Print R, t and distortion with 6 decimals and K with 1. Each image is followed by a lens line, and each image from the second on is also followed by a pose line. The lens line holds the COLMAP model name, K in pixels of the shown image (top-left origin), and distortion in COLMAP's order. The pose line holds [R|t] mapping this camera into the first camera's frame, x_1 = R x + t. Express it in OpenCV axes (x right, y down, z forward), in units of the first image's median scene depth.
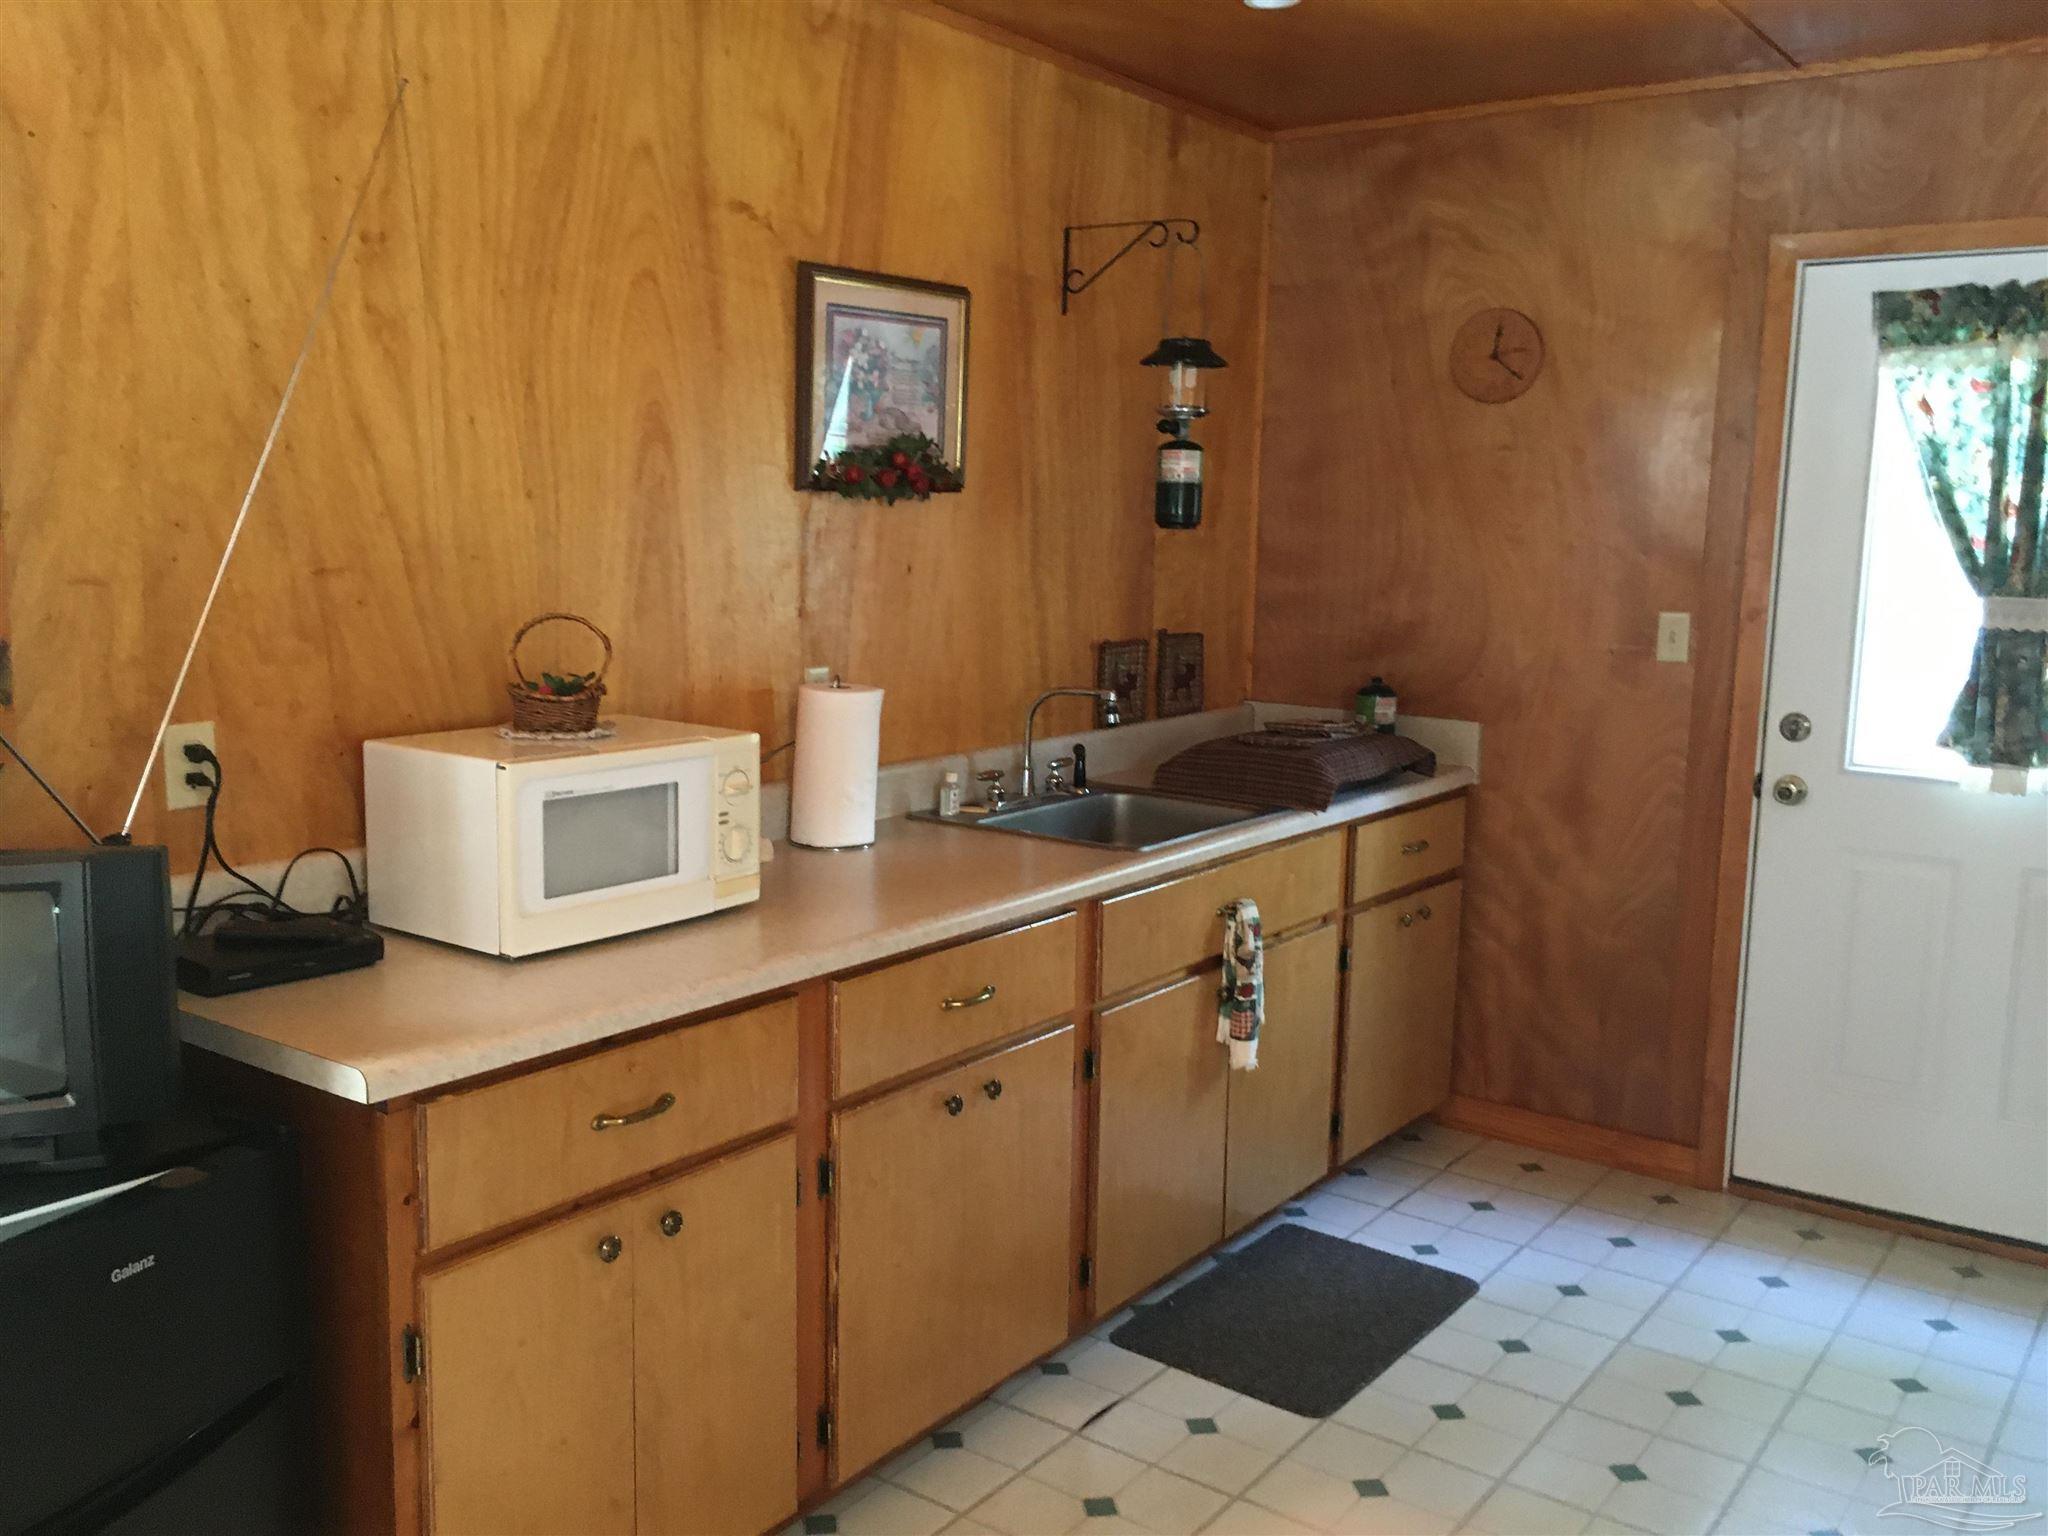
lens RADIAL K [[1751.2, 0, 1024.0], [0, 1751.2, 768.0], [0, 0, 1]] dist [0.074957, -0.107594]
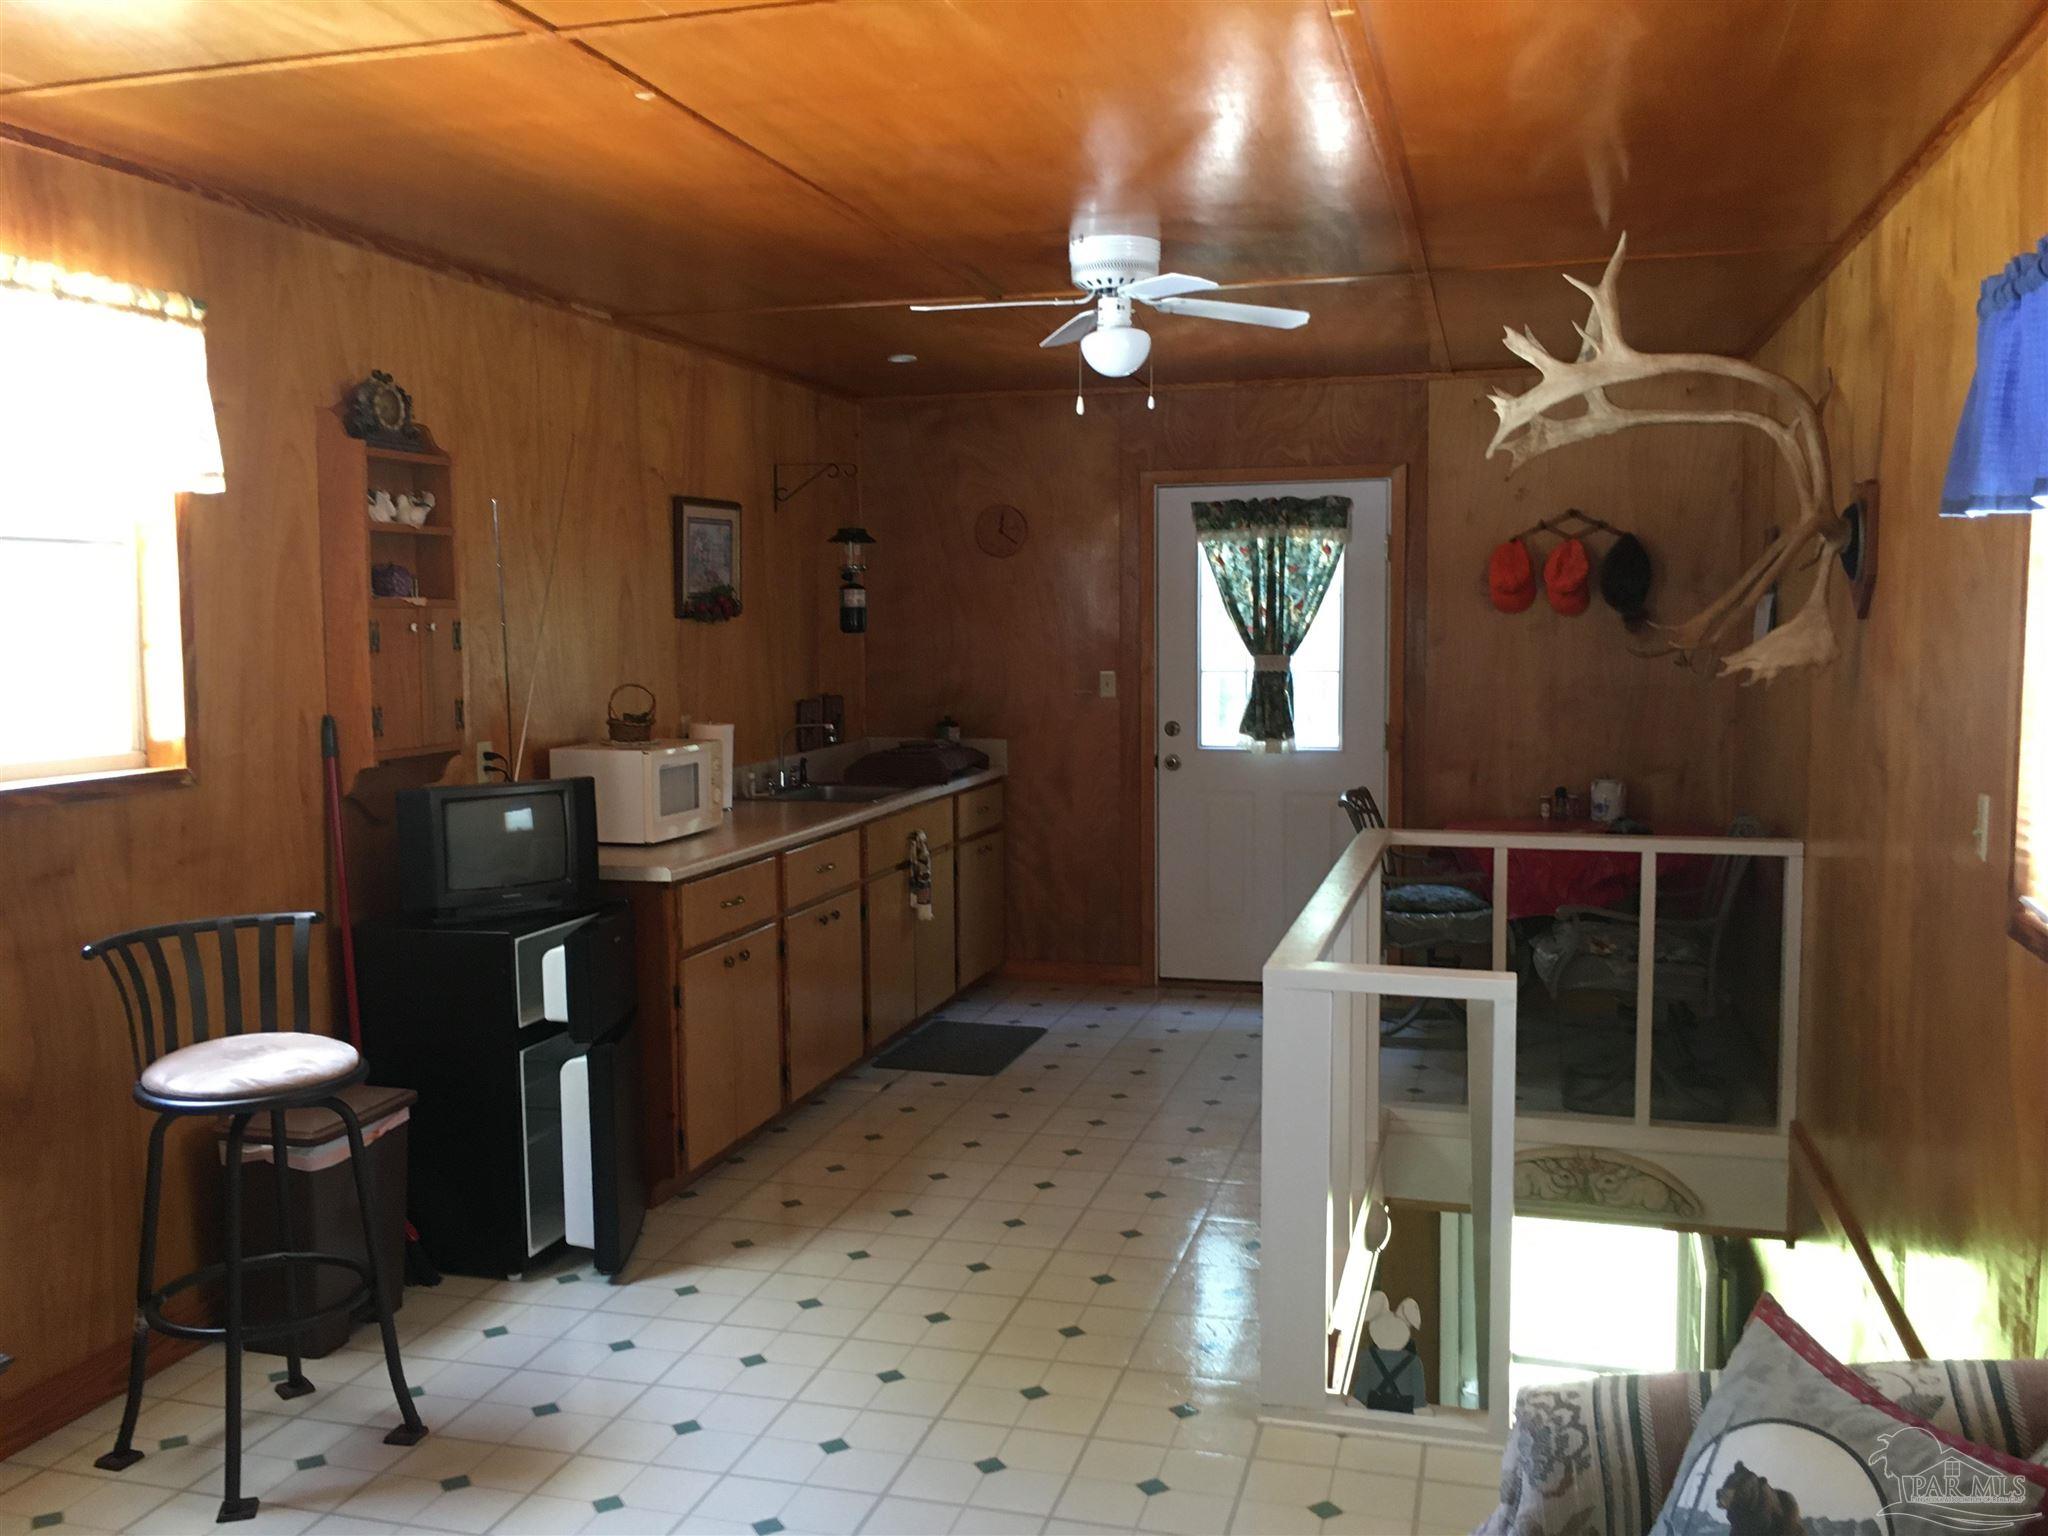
lens RADIAL K [[1751.2, 0, 1024.0], [0, 1751.2, 768.0], [0, 0, 1]] dist [0.074957, -0.107594]
pose [[0.935105, -0.057489, 0.349676, -0.389133], [0.077130, 0.996115, -0.042493, 0.091069], [-0.345875, 0.066706, 0.935907, -0.730649]]
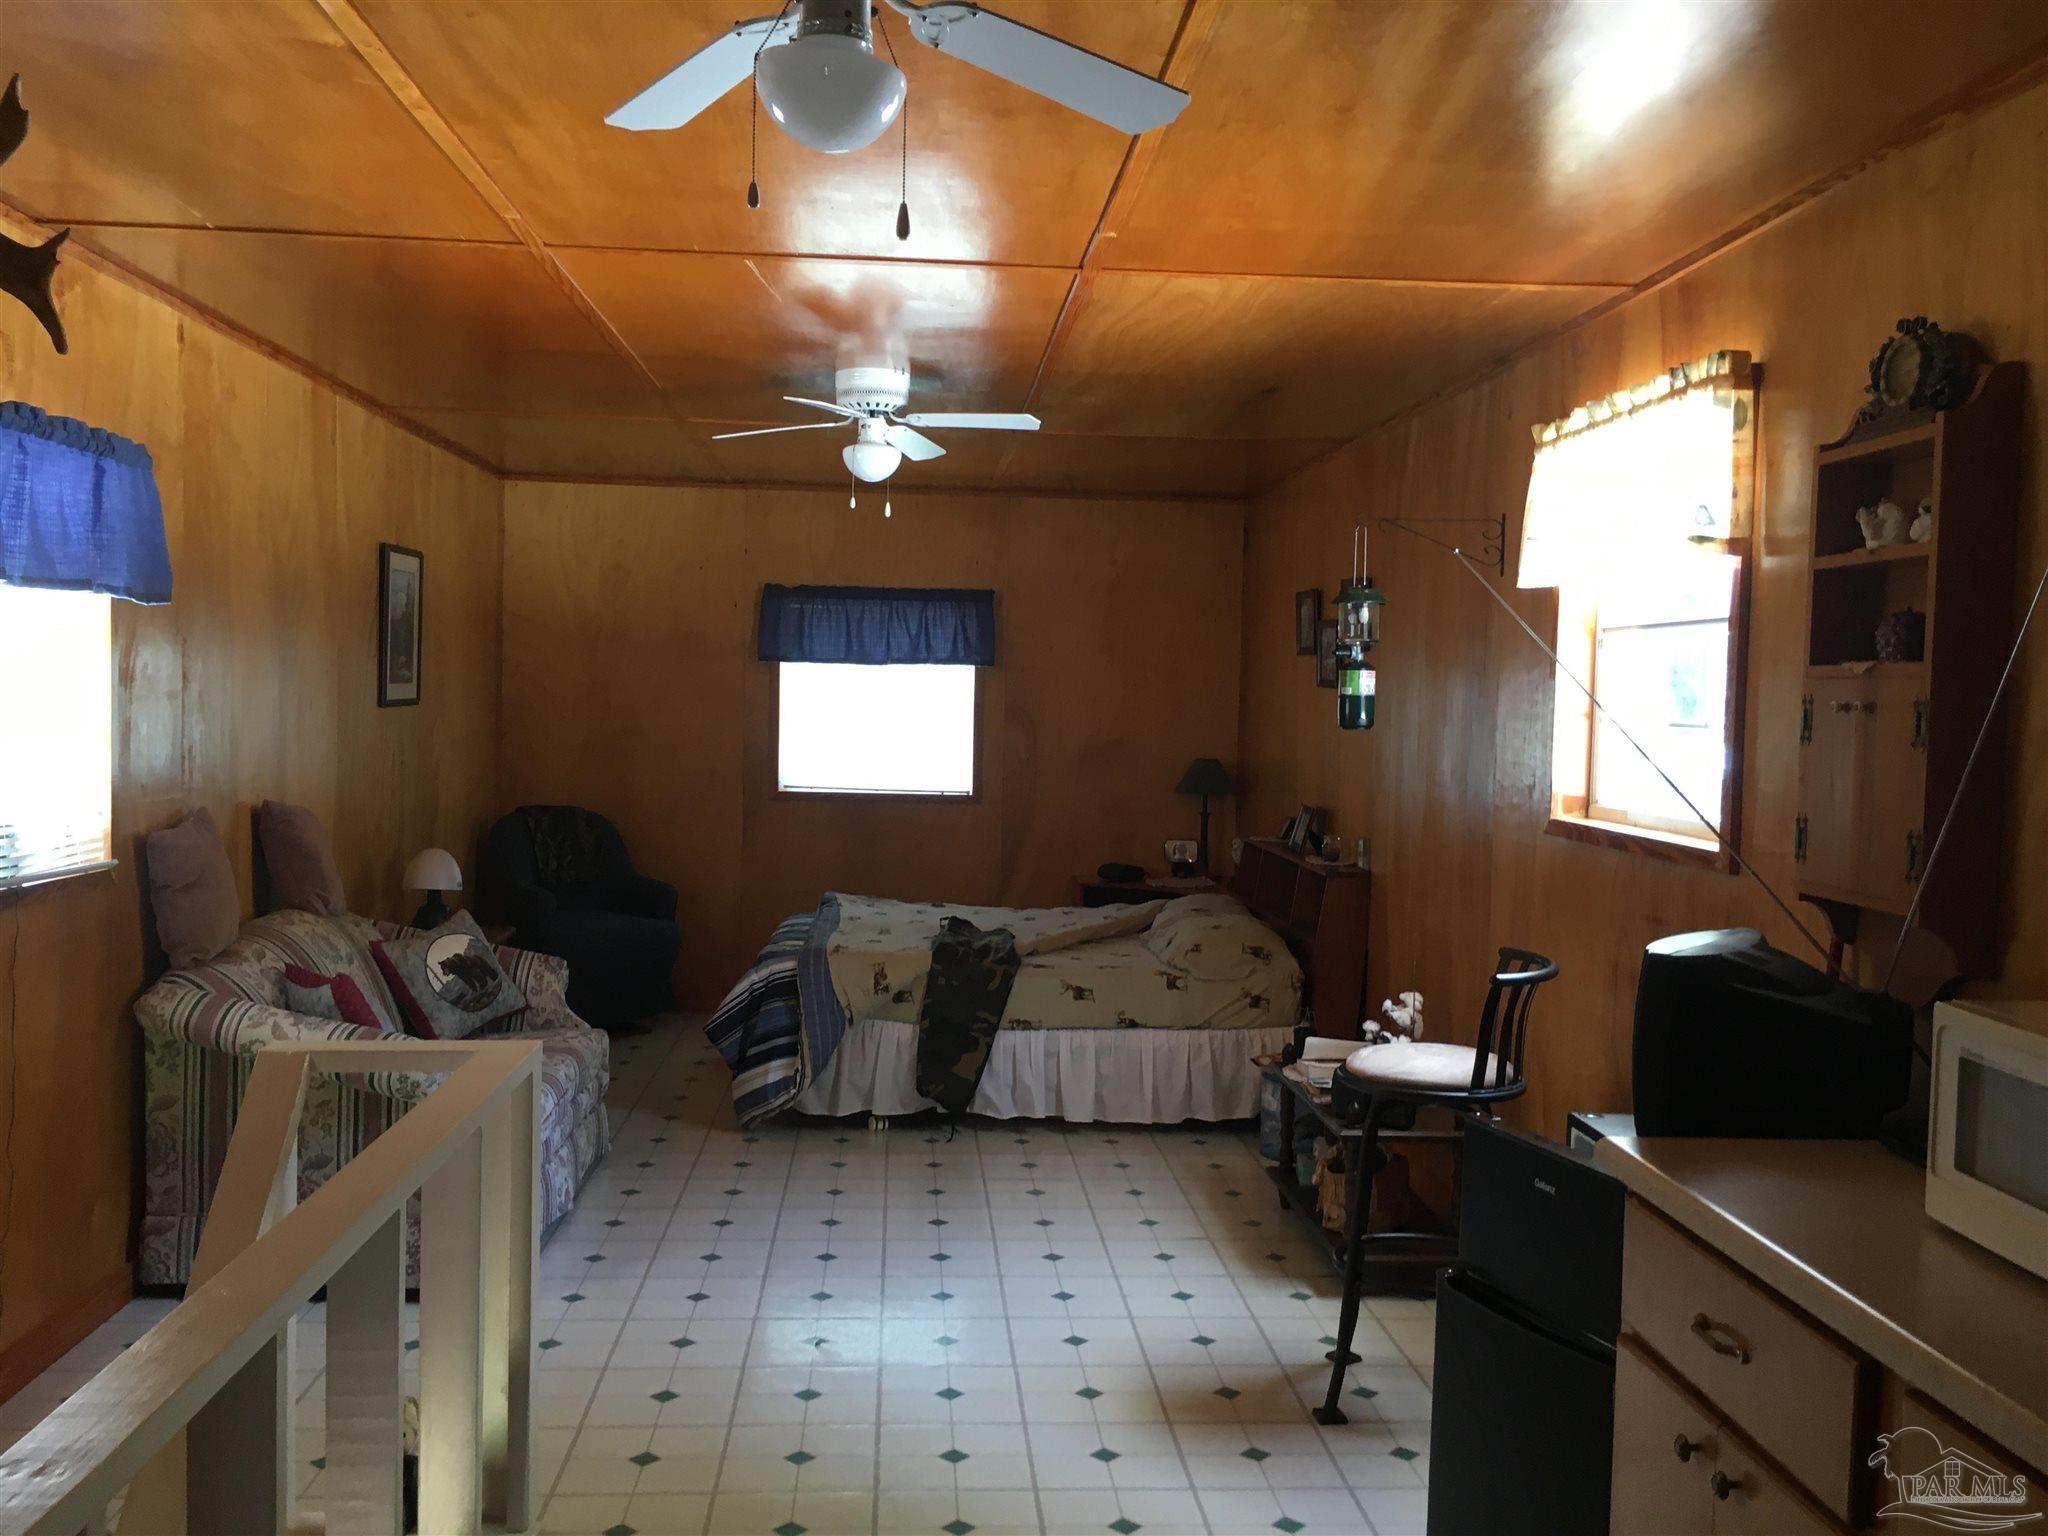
lens RADIAL K [[1751.2, 0, 1024.0], [0, 1751.2, 768.0], [0, 0, 1]] dist [0.074957, -0.107594]
pose [[-0.761083, -0.008594, -0.648598, 0.494284], [-0.131493, 0.981196, 0.141297, -0.138348], [0.635187, 0.192825, -0.747901, 1.000636]]
